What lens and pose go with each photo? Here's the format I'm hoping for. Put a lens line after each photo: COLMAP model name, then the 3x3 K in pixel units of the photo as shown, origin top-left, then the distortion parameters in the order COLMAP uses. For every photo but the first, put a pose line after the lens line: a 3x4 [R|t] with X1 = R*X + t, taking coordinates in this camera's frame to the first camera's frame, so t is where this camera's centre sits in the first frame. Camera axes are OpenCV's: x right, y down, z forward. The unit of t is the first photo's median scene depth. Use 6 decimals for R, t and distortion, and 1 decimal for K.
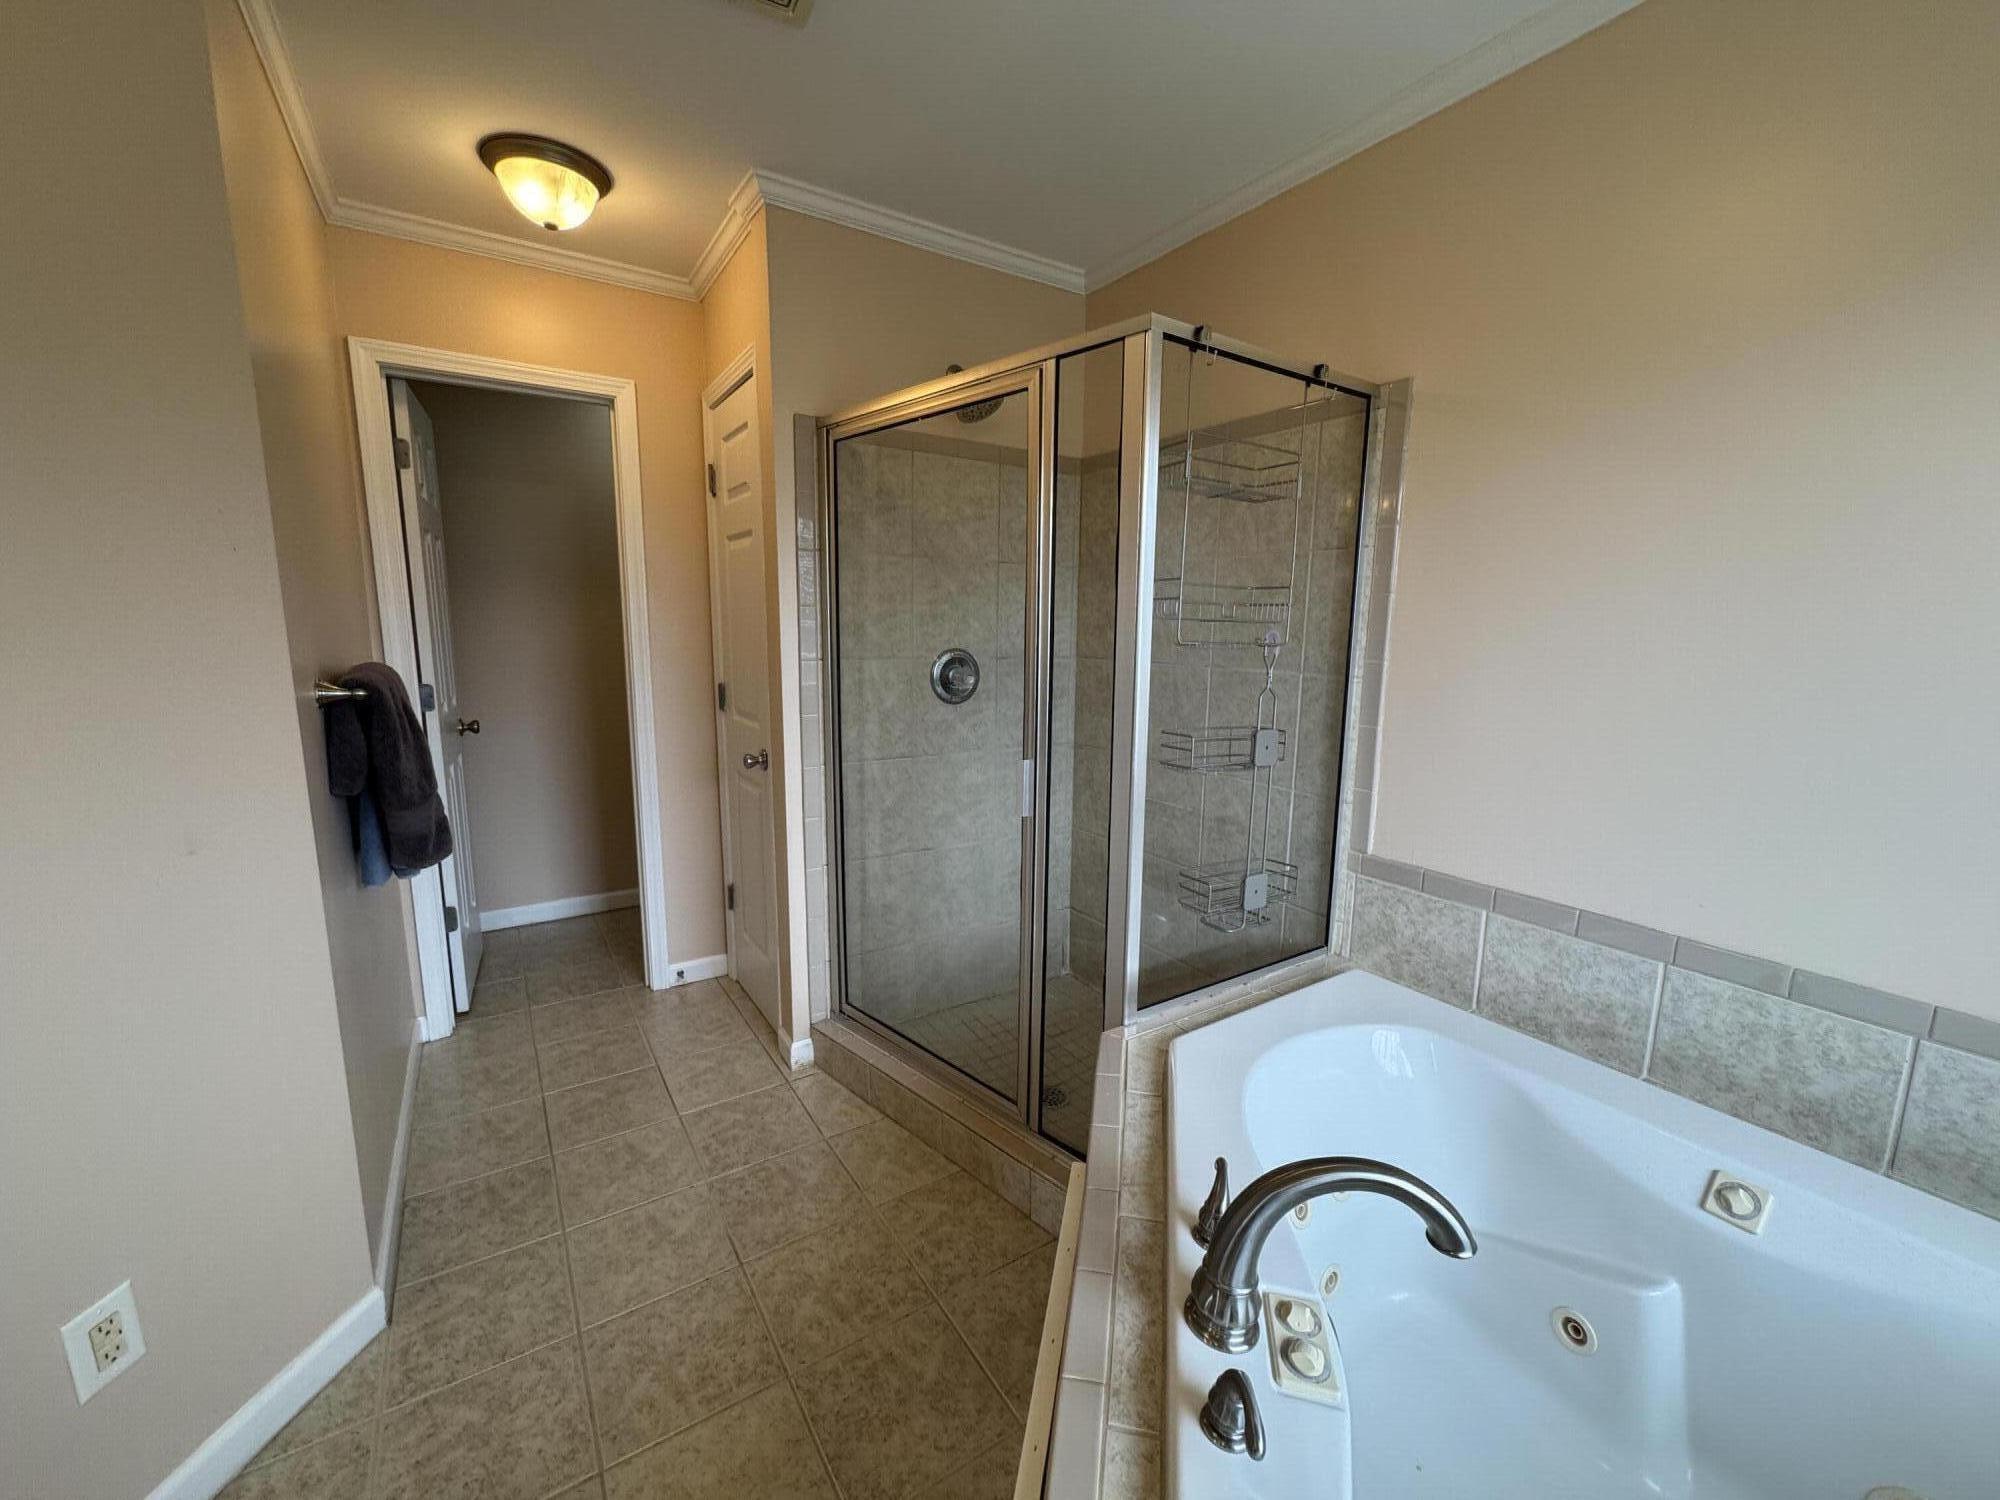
lens RADIAL K [[797.6, 0, 1005.9], [0, 797.6, 749.6], [0, 0, 1]] dist [-0.000661, -0.000433]
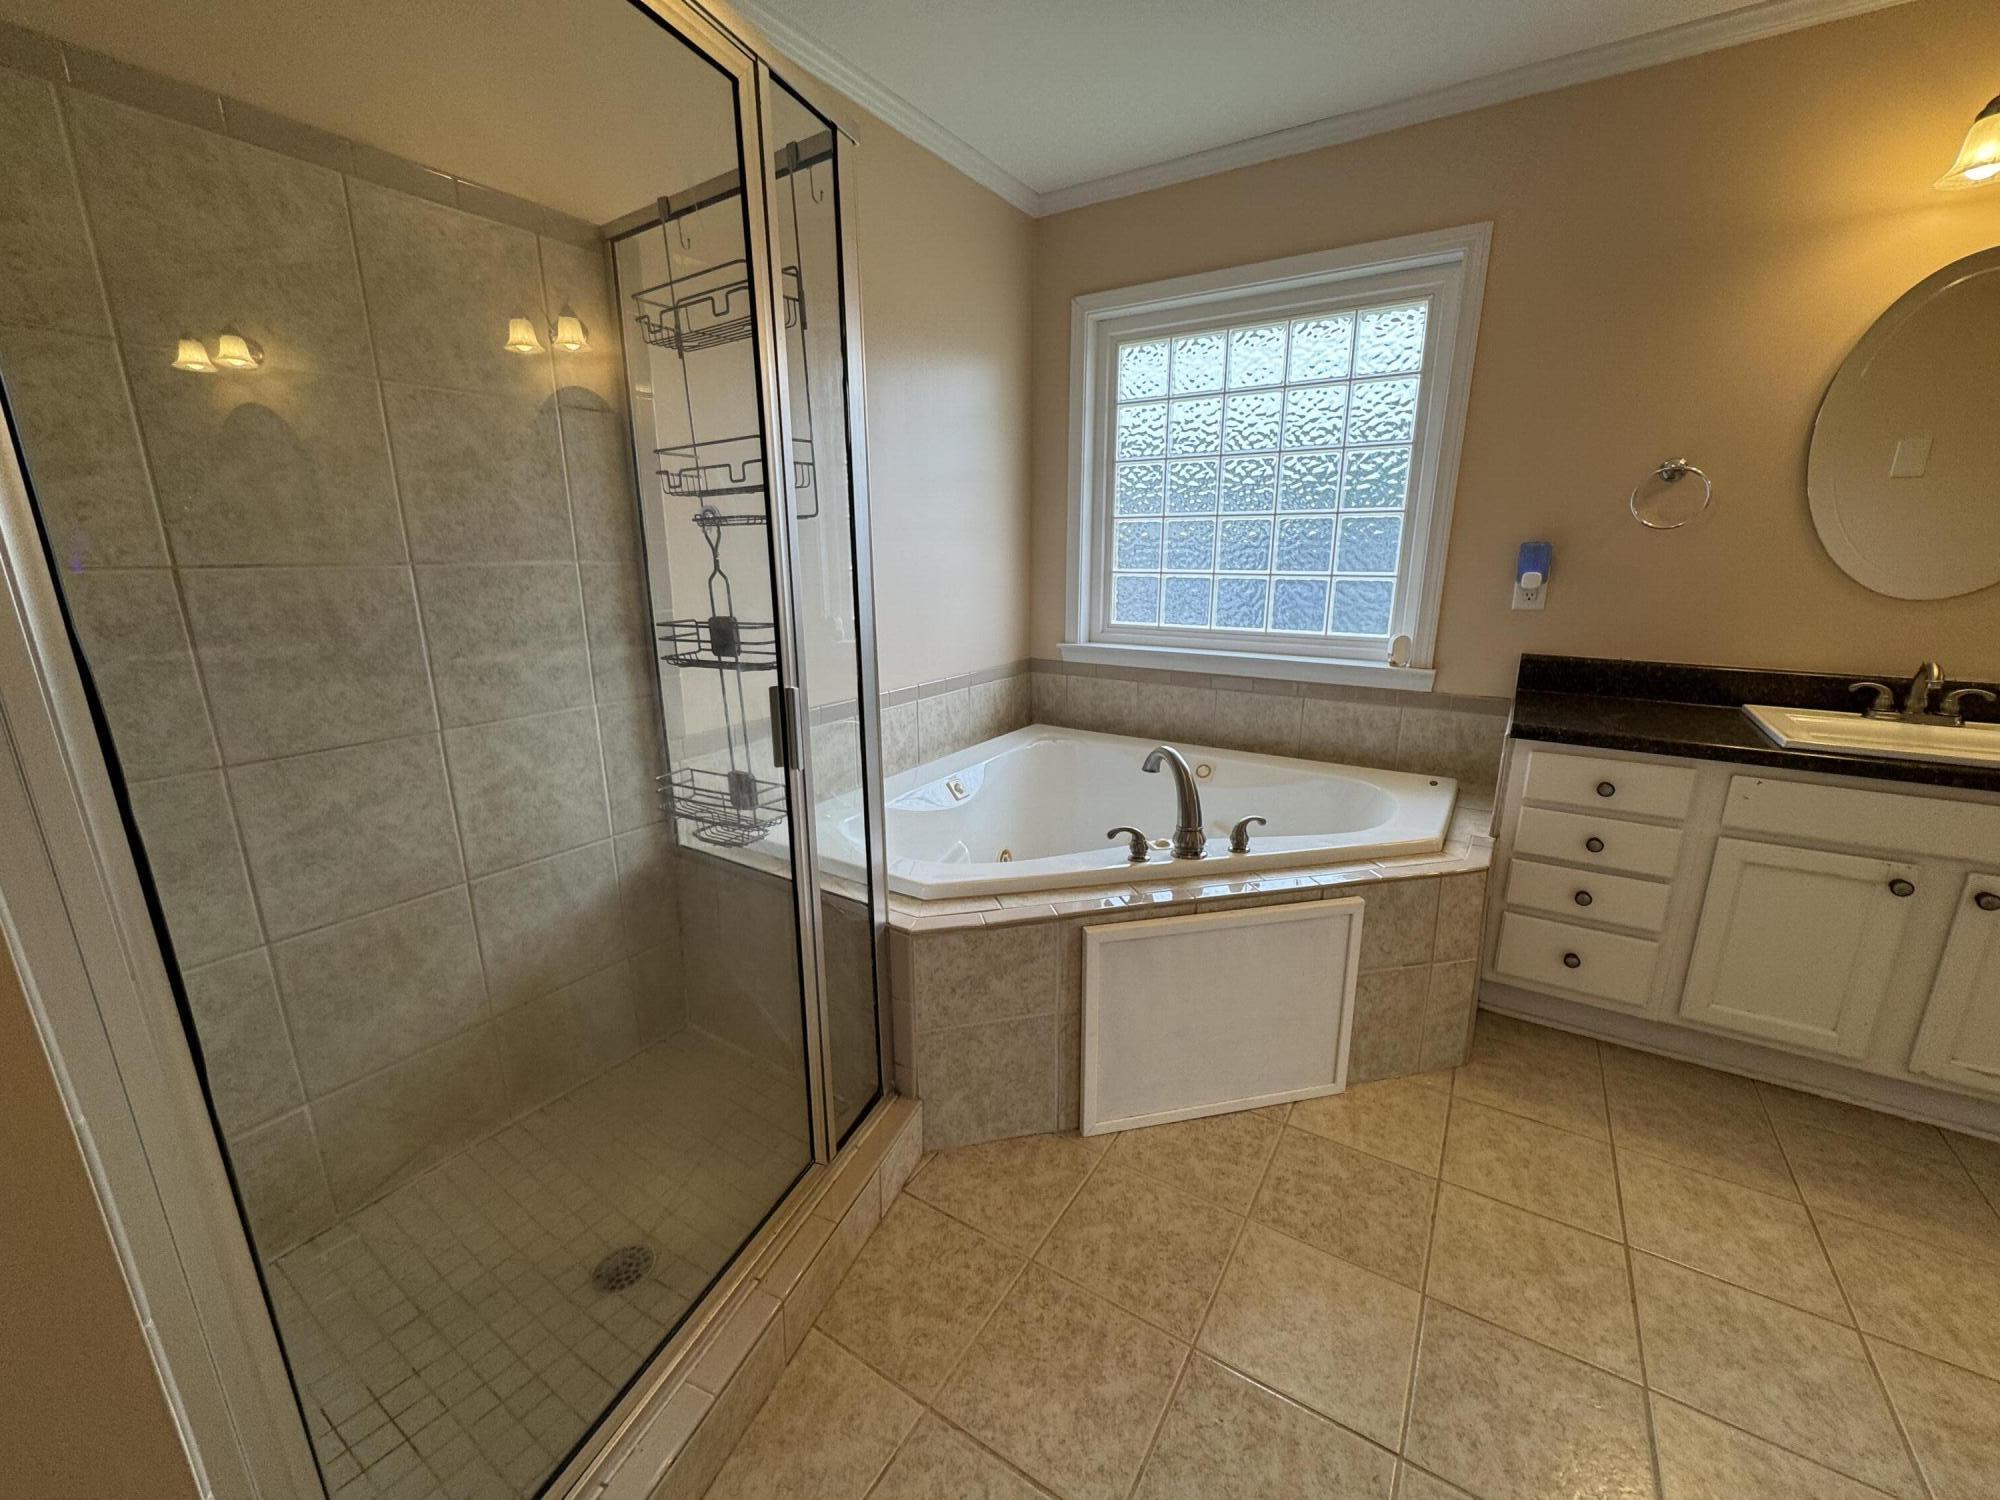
lens RADIAL K [[797.6, 0, 1003.2], [0, 797.6, 749.6], [0, 0, 1]] dist [-0.000661, -0.000433]
pose [[-0.401852, -0.233573, 0.885414, -0.730620], [0.152035, 0.936483, 0.316047, -0.134364], [-0.902995, 0.261618, -0.340817, 1.176615]]
